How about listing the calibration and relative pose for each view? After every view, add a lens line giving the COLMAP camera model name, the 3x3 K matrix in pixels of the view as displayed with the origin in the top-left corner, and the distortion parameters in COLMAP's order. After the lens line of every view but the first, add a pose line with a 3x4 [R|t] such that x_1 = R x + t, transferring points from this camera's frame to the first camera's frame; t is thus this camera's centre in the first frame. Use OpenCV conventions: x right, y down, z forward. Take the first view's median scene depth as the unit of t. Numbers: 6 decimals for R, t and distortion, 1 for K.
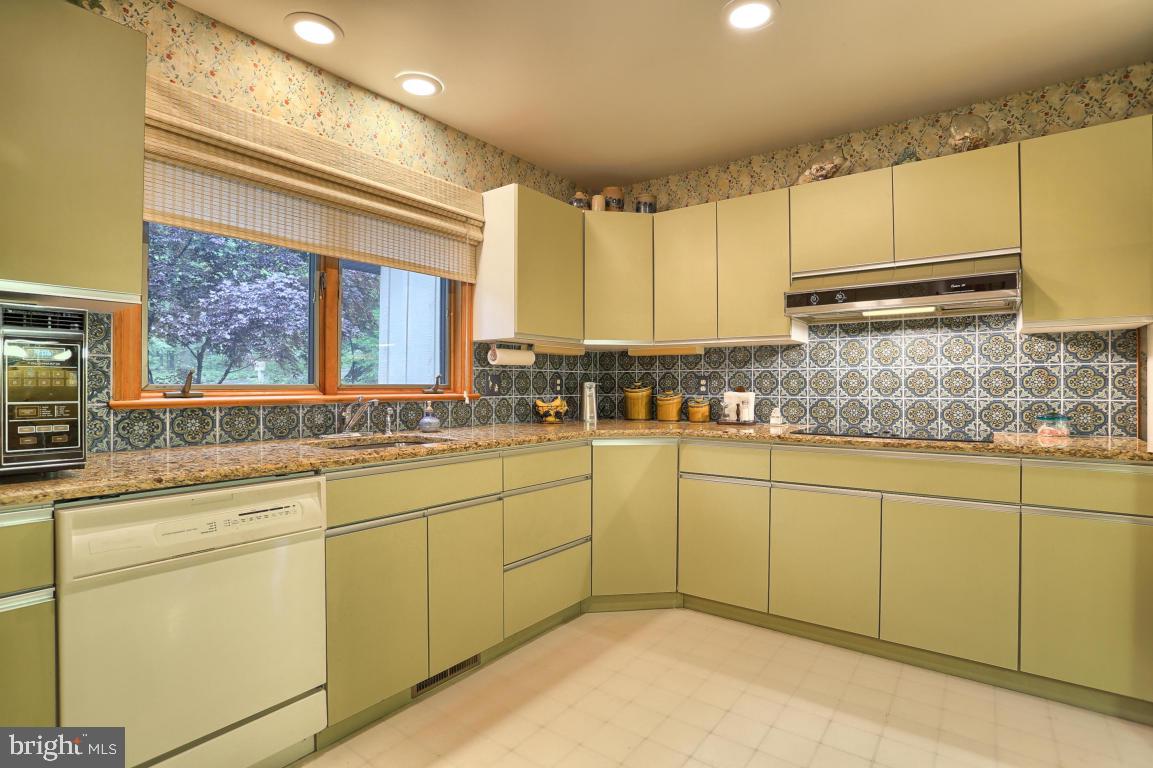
lens RADIAL K [[562.3, 0, 581.4], [0, 562.3, 382.4], [0, 0, 1]] dist [-0.045496, 0.011956]
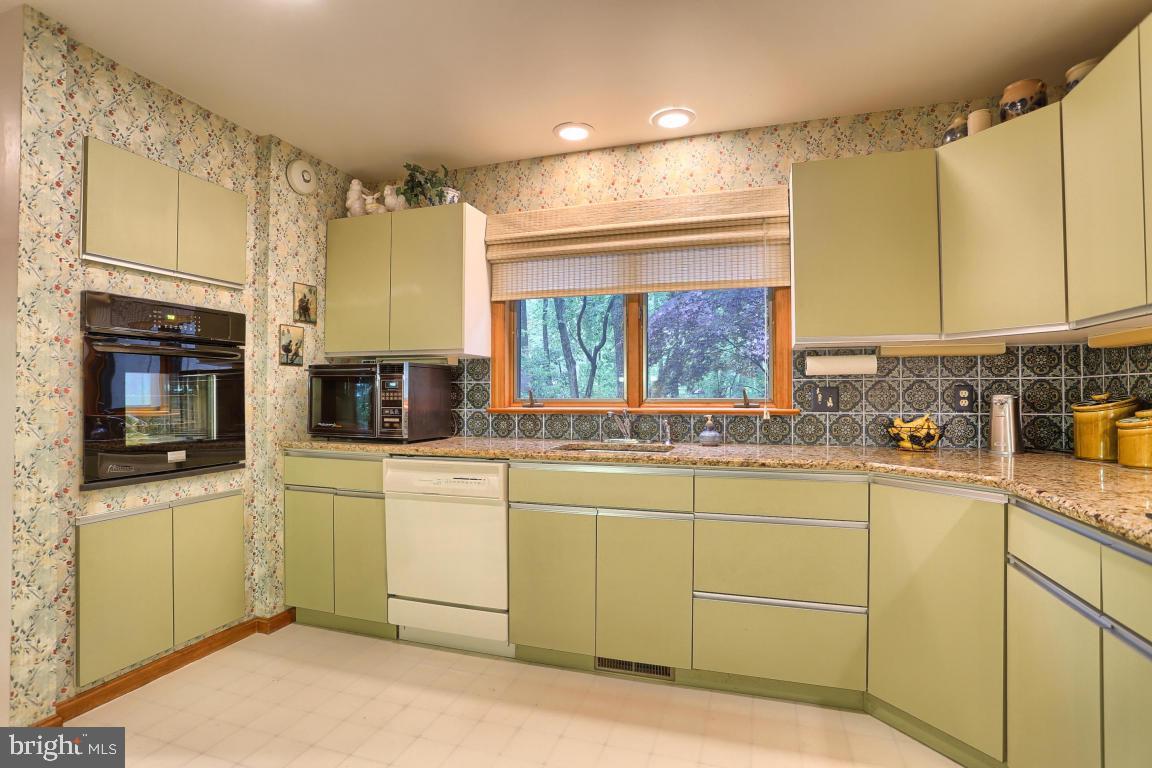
lens RADIAL K [[561.8, 0, 579.6], [0, 561.8, 384.2], [0, 0, 1]] dist [-0.045496, 0.011956]
pose [[0.337126, -0.017409, -0.941298, 0.559396], [0.006993, 0.999848, -0.015987, -0.007037], [0.941433, -0.001192, 0.337197, 0.402686]]
